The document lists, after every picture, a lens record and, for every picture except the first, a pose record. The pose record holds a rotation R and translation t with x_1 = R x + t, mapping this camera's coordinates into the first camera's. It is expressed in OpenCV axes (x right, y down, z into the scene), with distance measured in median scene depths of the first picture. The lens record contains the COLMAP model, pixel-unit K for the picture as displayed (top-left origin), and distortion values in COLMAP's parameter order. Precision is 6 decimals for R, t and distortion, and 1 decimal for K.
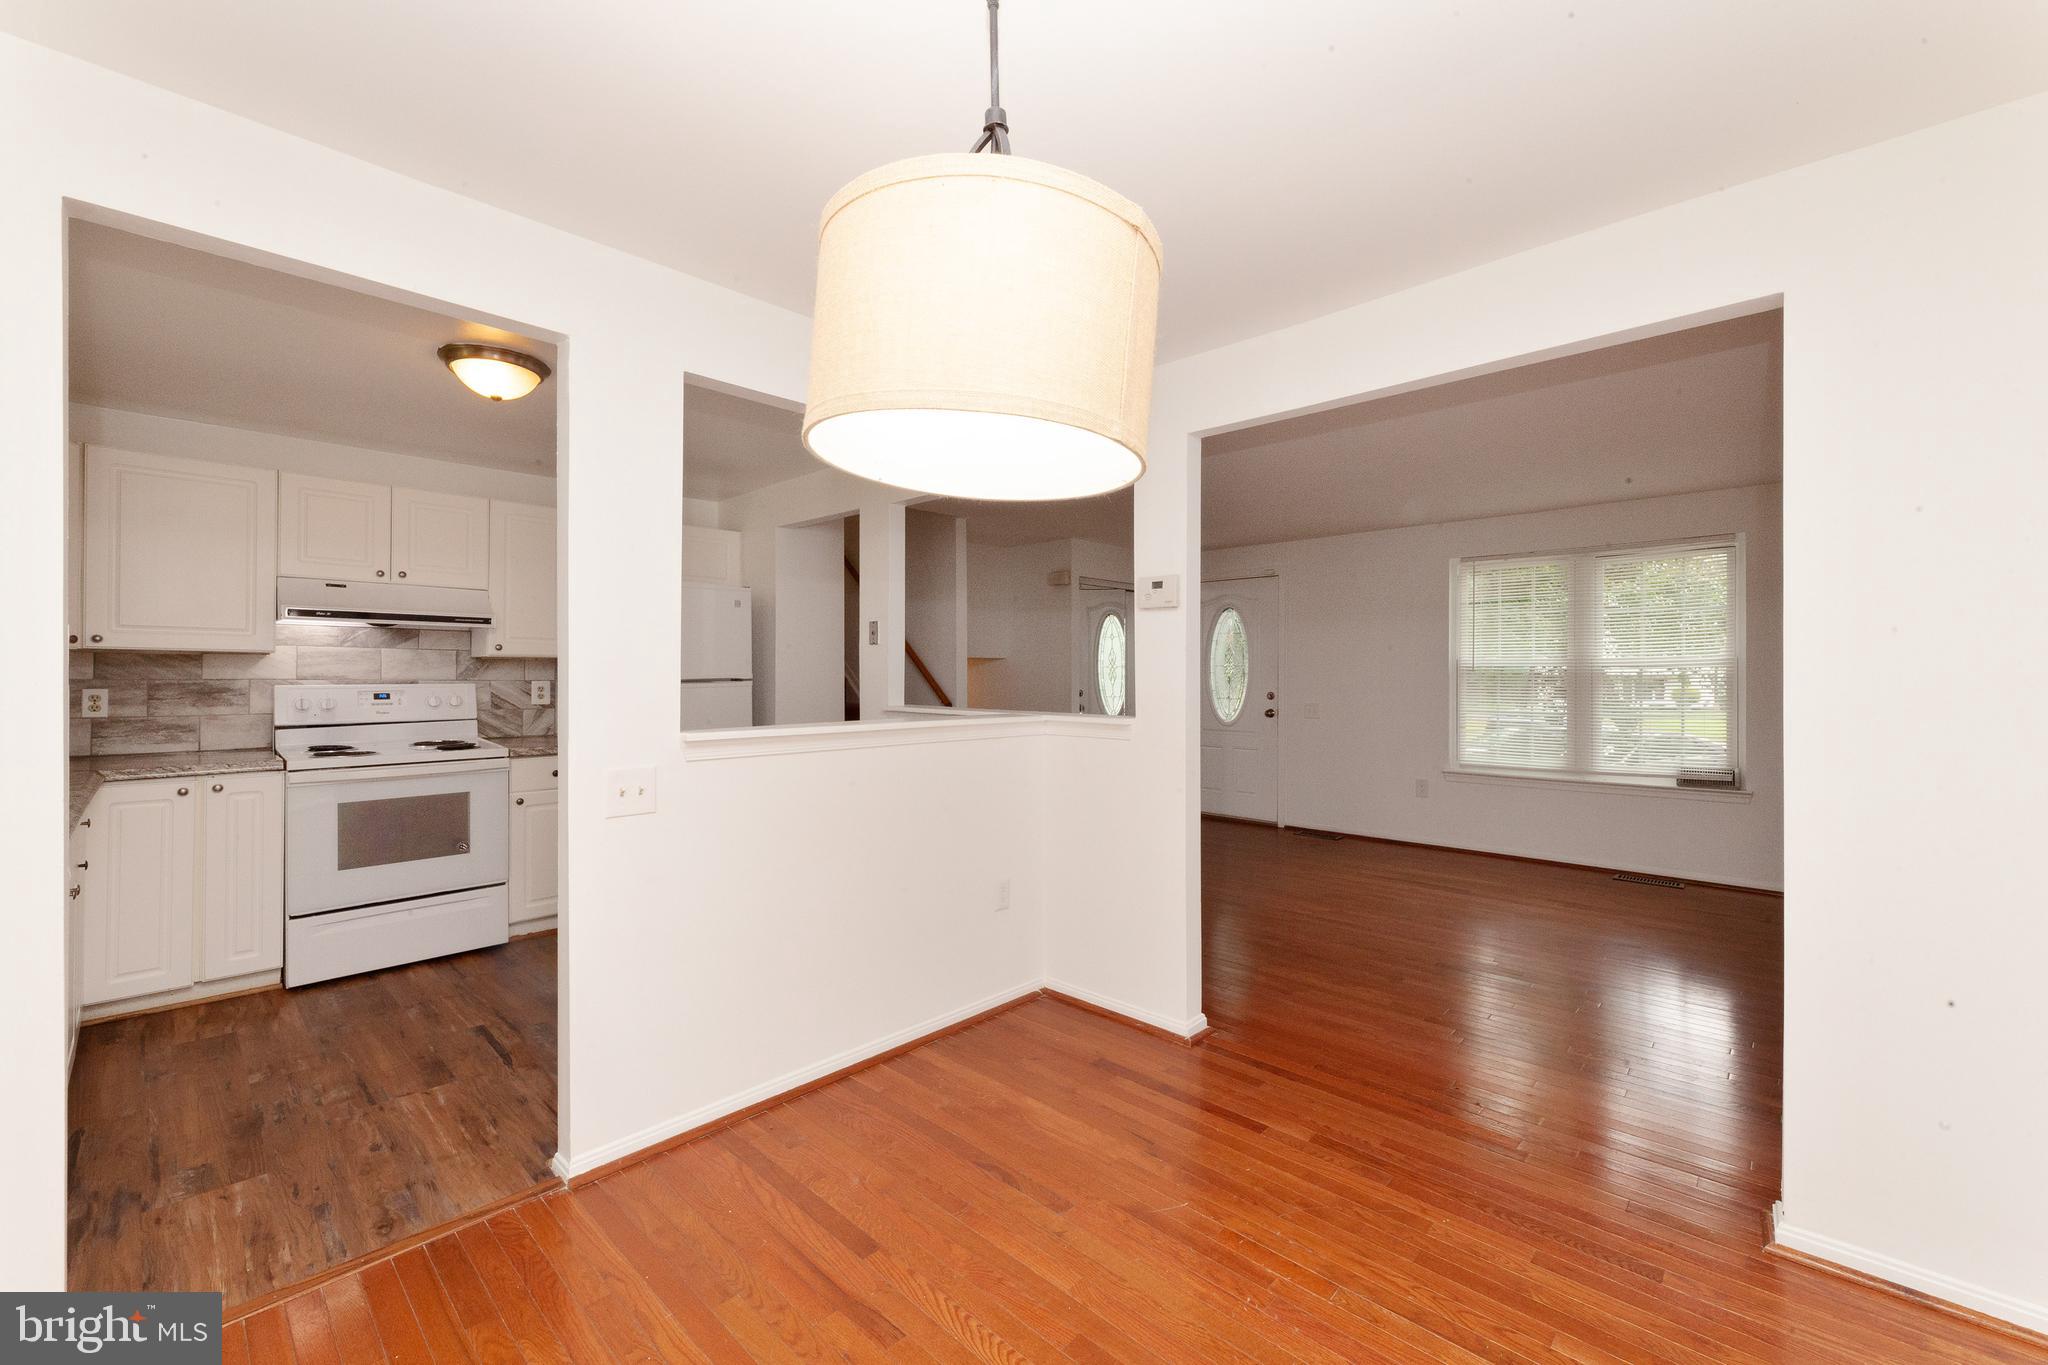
lens RADIAL K [[828.7, 0, 1027.4], [0, 828.7, 675.1], [0, 0, 1]] dist [-0.000410, 0.000091]
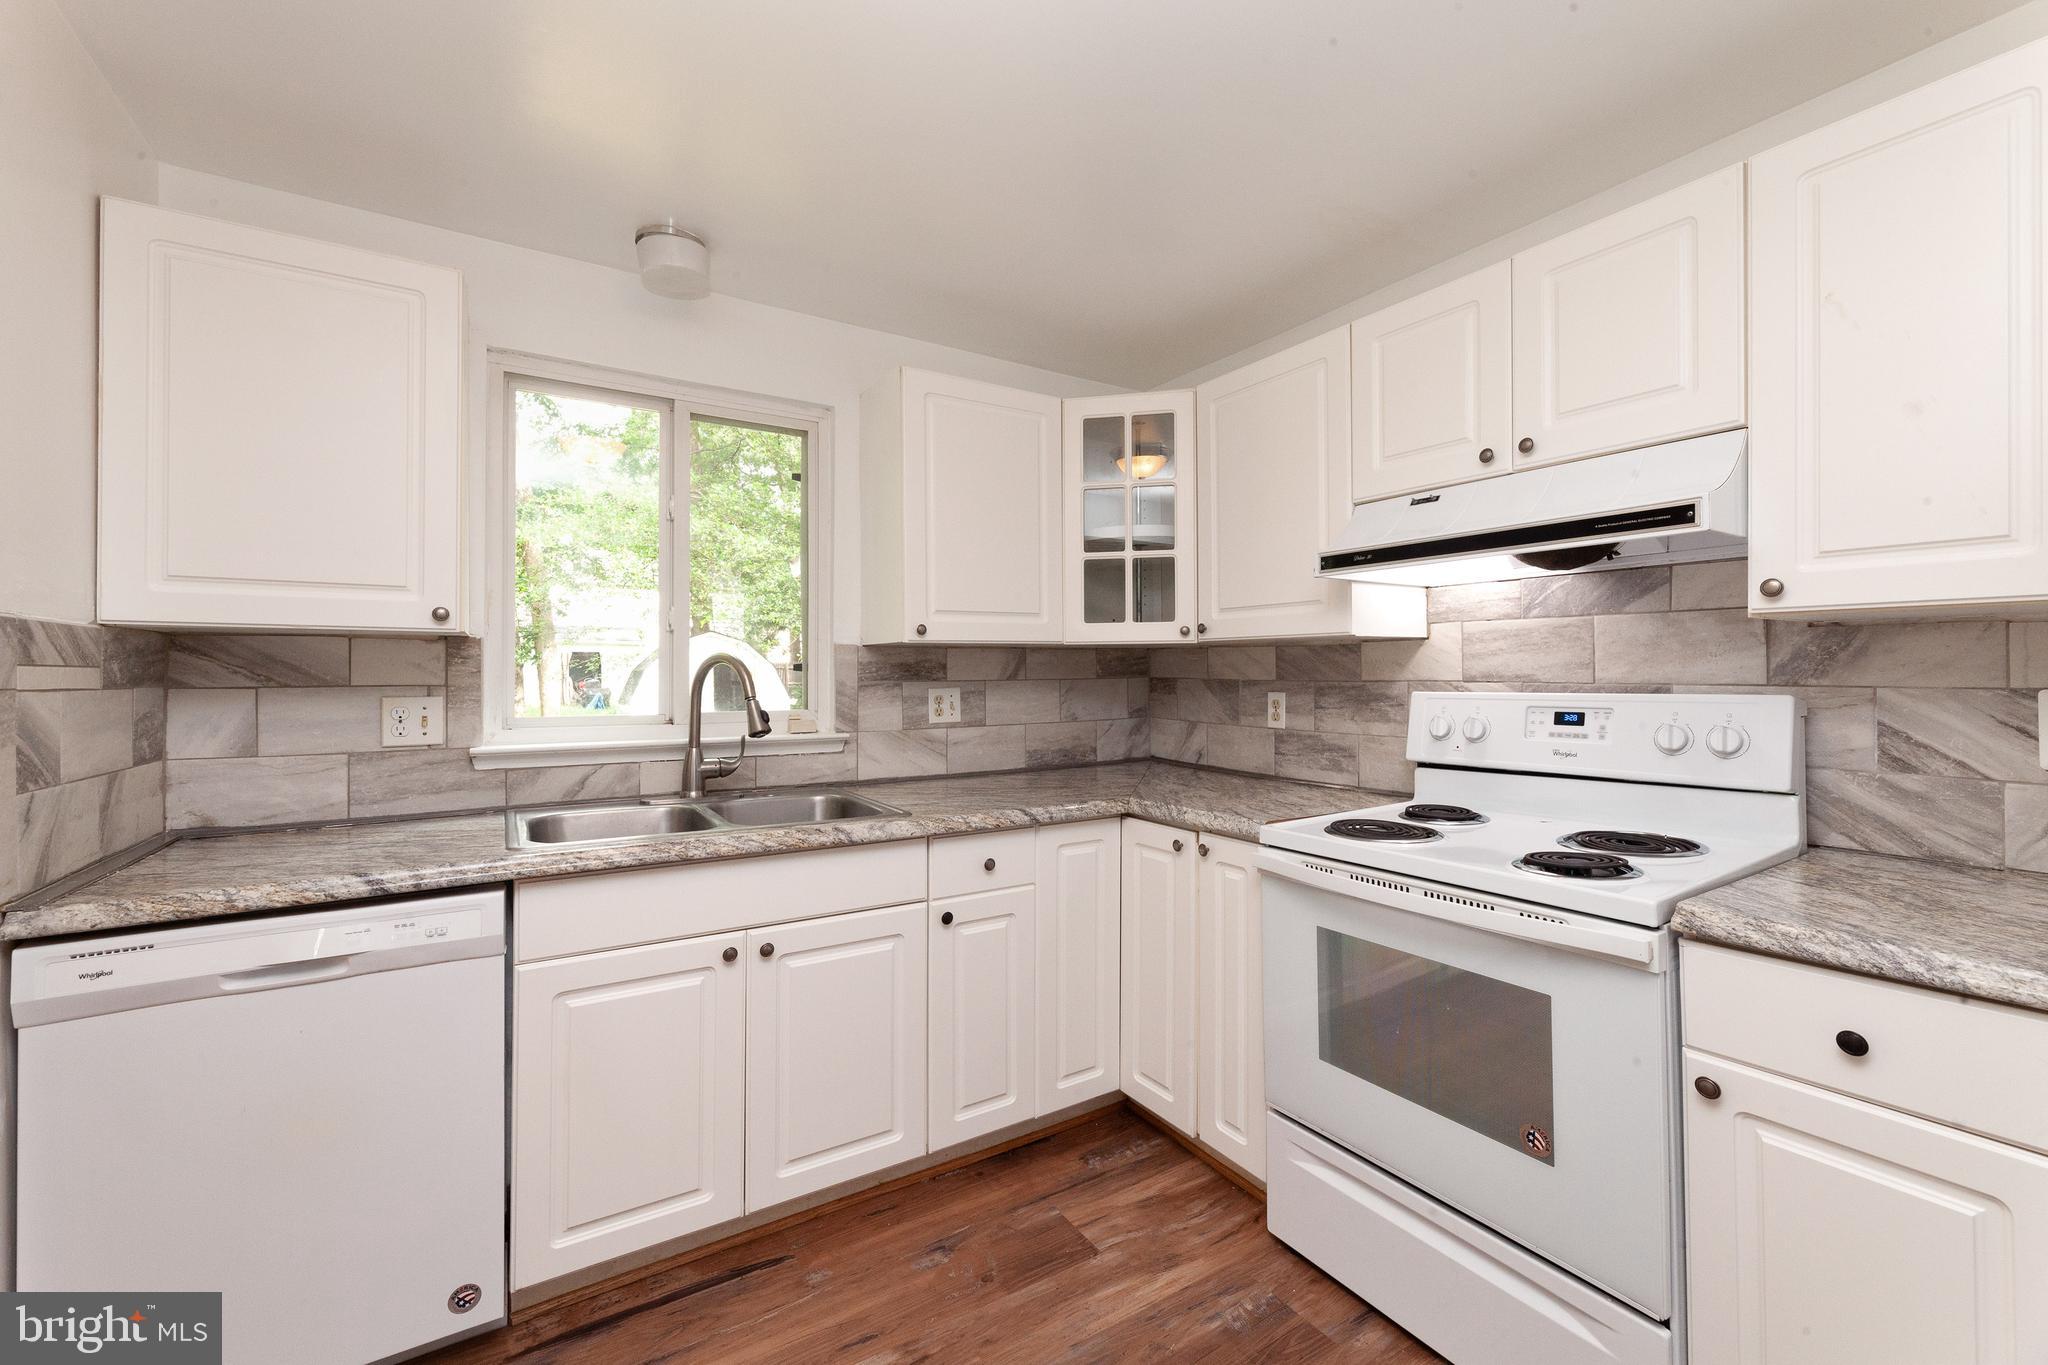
lens RADIAL K [[828.7, 0, 1027.4], [0, 828.7, 675.1], [0, 0, 1]] dist [-0.000410, 0.000091]
pose [[-0.237179, -0.001238, -0.971465, -0.263474], [0.004431, 0.999987, -0.002356, 0.000846], [0.971456, -0.004864, -0.237171, 0.845921]]
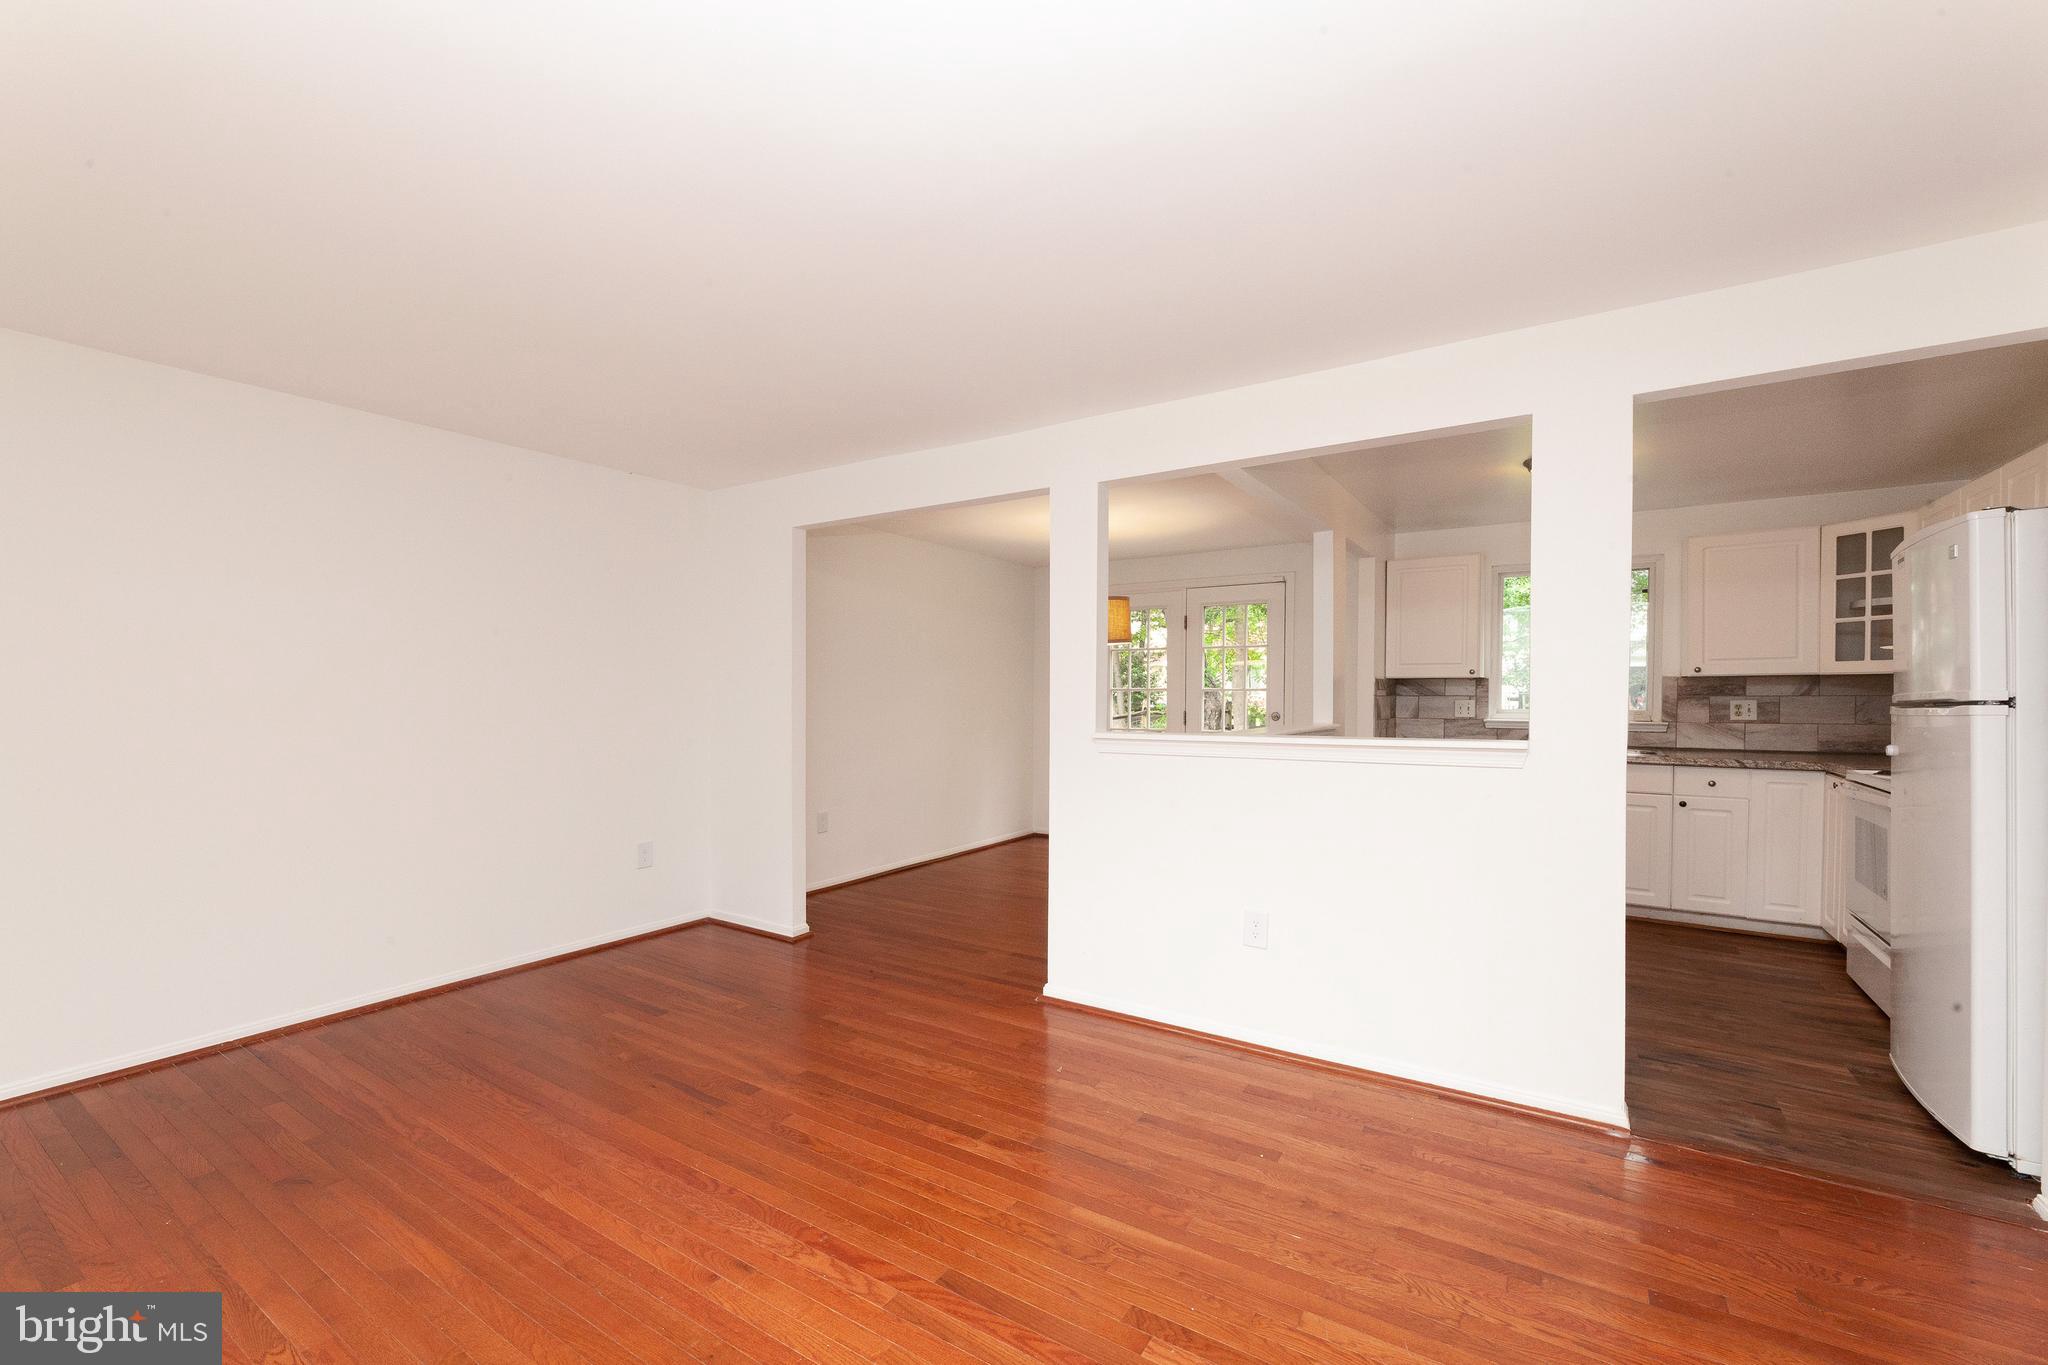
lens RADIAL K [[839.1, 0, 1017.5], [0, 839.1, 702.4], [0, 0, 1]] dist [0.002075, 0.000215]
pose [[-0.983557, 0.002202, -0.180584, 0.357316], [-0.000004, 0.999925, 0.012215, -0.001705], [0.180597, 0.012014, -0.983484, 1.650946]]
